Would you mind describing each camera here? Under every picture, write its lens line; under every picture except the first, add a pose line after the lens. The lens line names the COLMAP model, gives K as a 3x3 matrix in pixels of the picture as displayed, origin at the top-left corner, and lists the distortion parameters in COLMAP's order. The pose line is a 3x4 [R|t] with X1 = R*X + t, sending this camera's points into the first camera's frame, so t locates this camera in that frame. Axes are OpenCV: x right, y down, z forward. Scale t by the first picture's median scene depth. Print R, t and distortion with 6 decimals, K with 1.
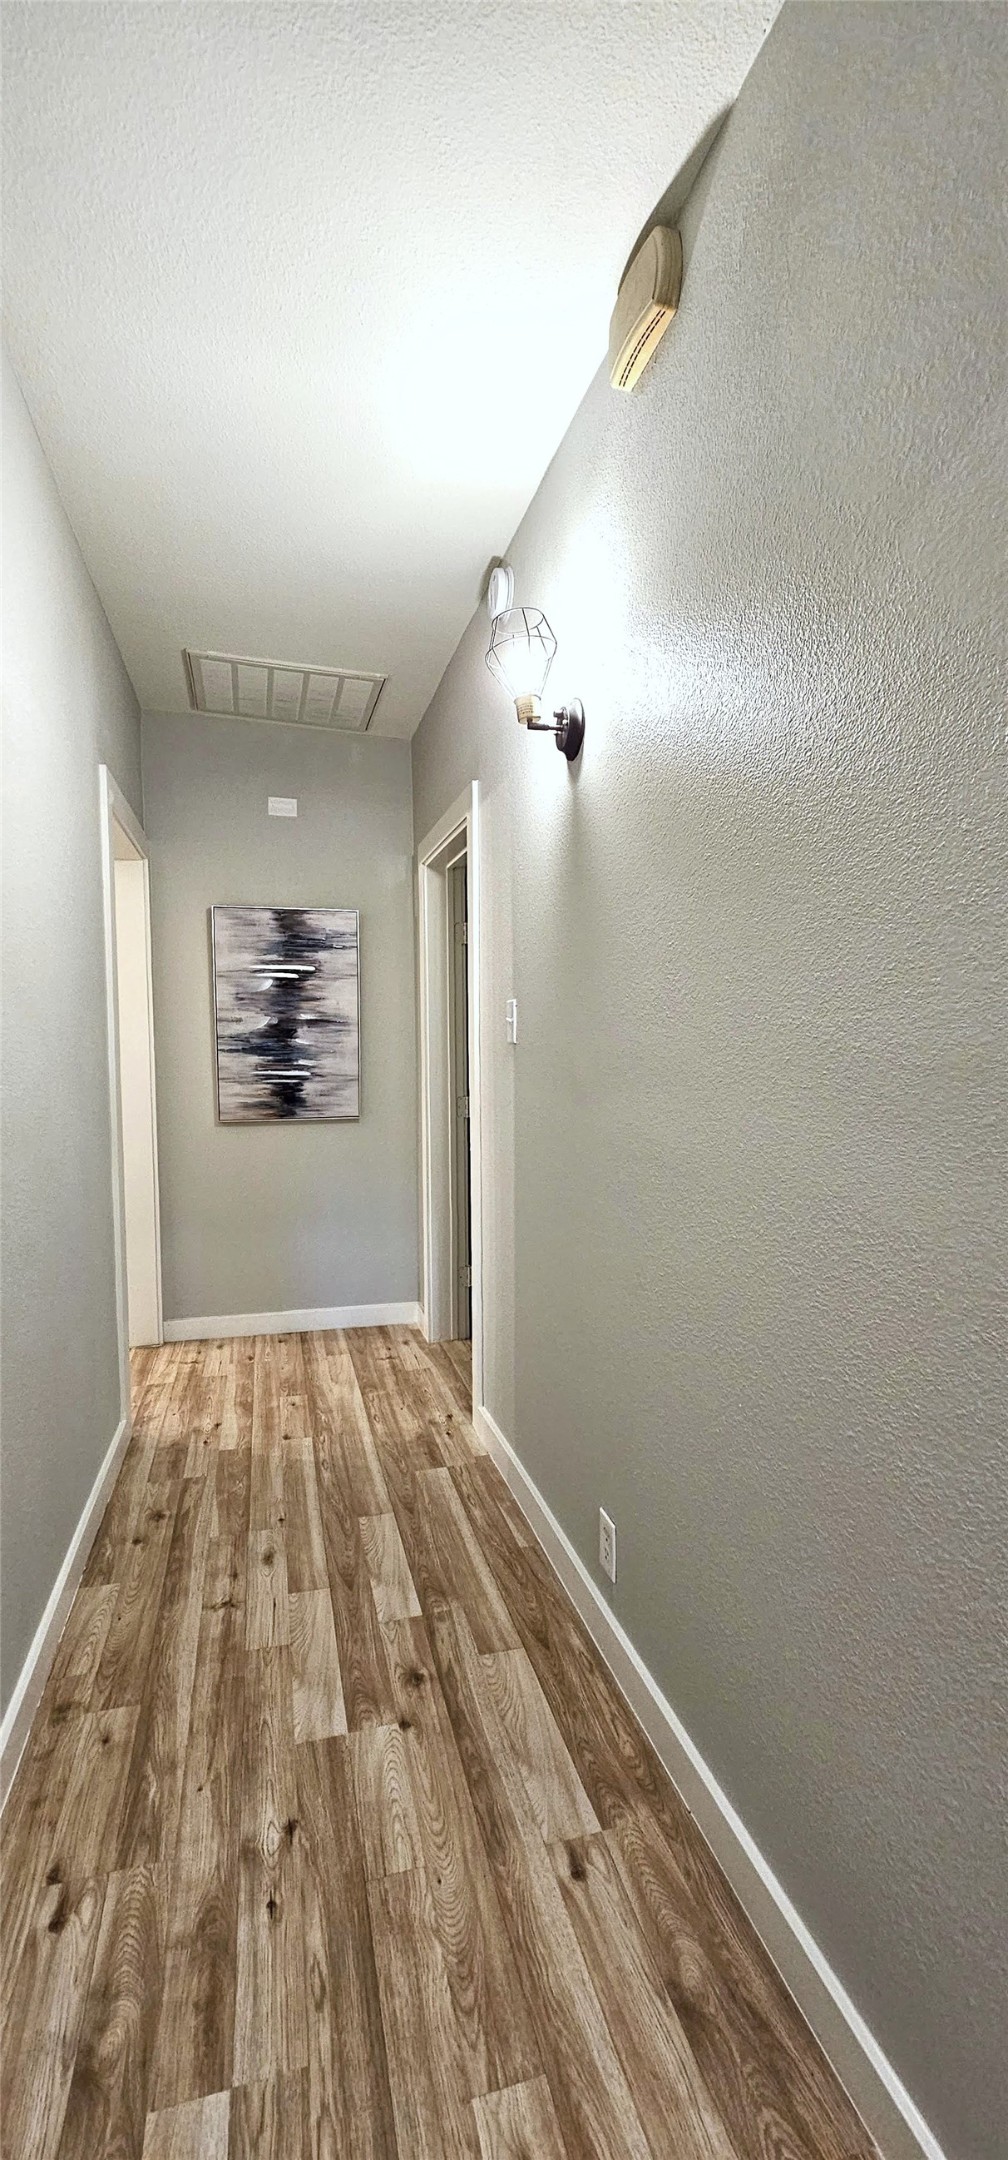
lens RADIAL K [[896.0, 0, 502.7], [0, 896.0, 1090.8], [0, 0, 1]] dist [0.001552, 0.000481]
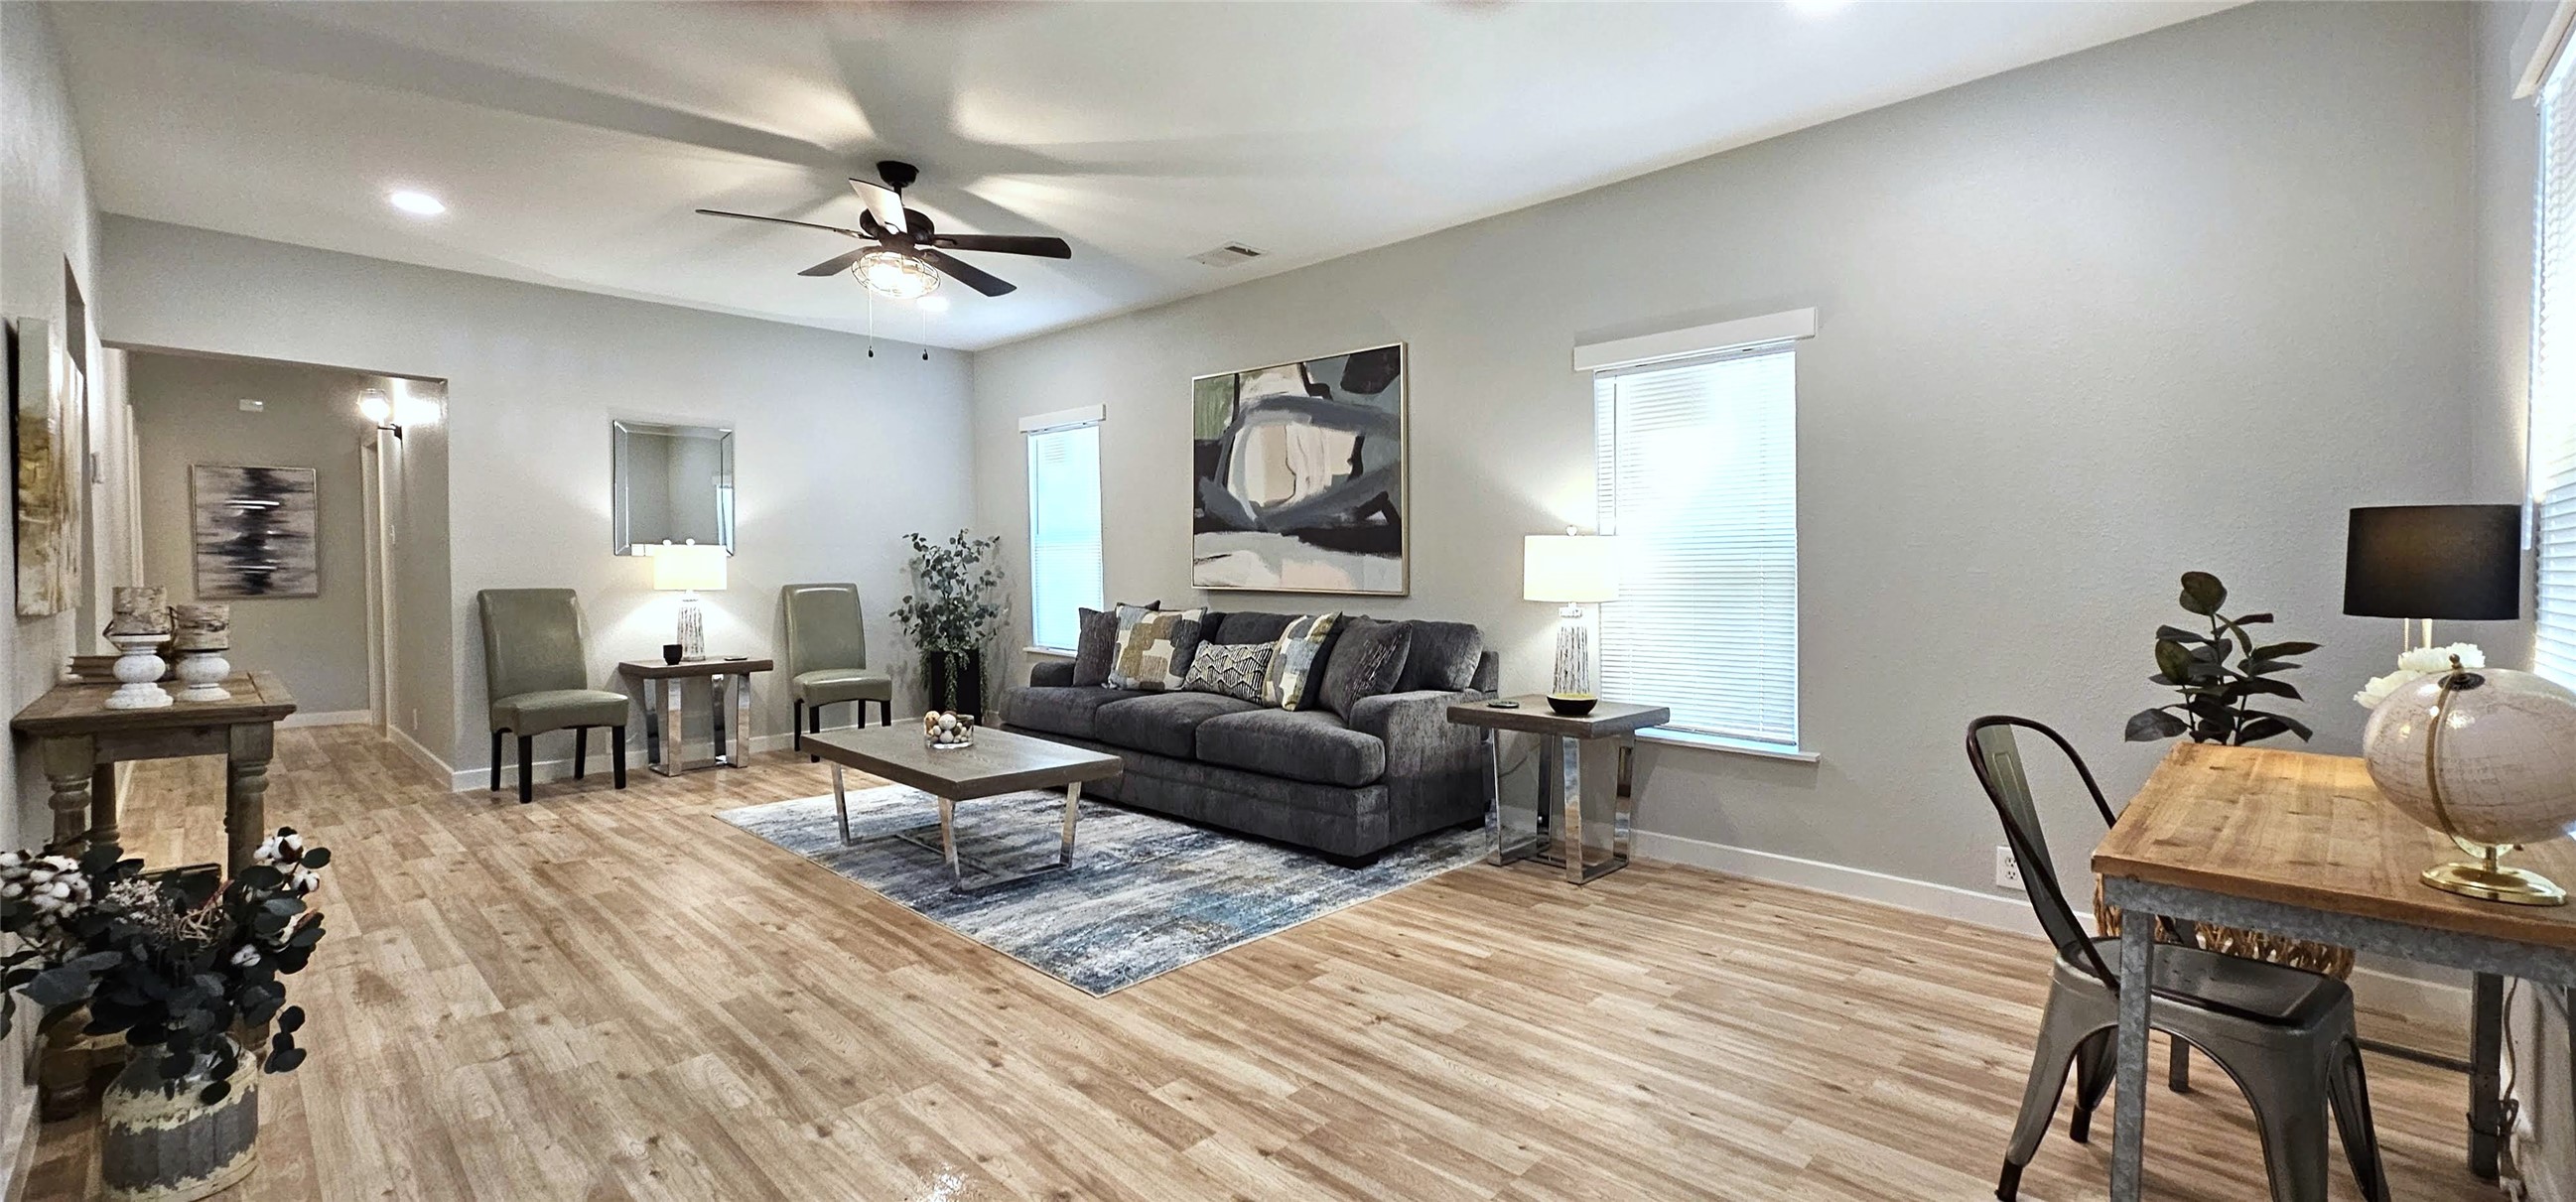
lens RADIAL K [[1068.5, 0, 1339.6], [0, 1068.5, 590.6], [0, 0, 1]] dist [0.001552, 0.000481]
pose [[0.859930, -0.013228, 0.510240, 0.461779], [0.033003, 0.999013, -0.029722, 0.146886], [-0.509343, 0.042398, 0.859518, -1.685795]]
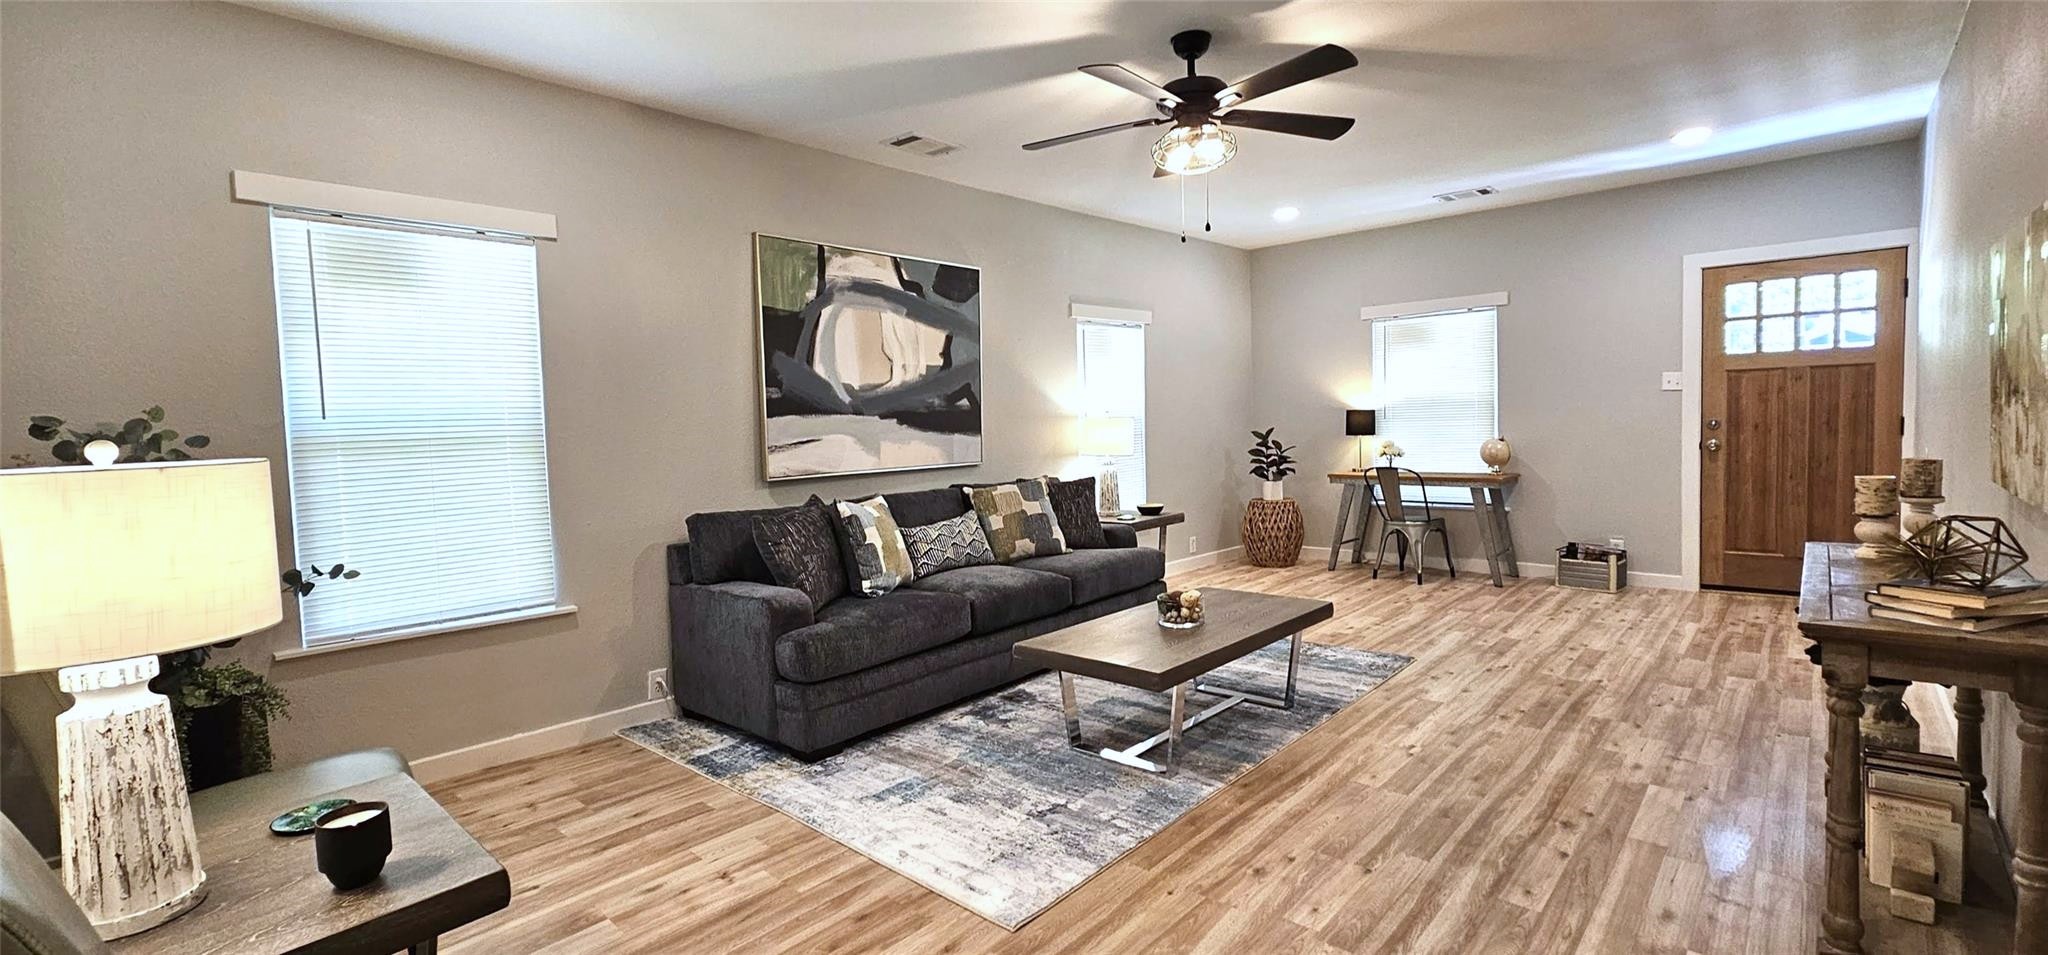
lens RADIAL K [[884.4, 0, 1014.9], [0, 884.4, 457.1], [0, 0, 1]] dist [-0.003005, -0.000805]
pose [[-0.521046, -0.021148, 0.853266, -0.347101], [0.086490, 0.993239, 0.077432, -0.097174], [-0.849135, 0.114144, -0.515694, 1.269328]]
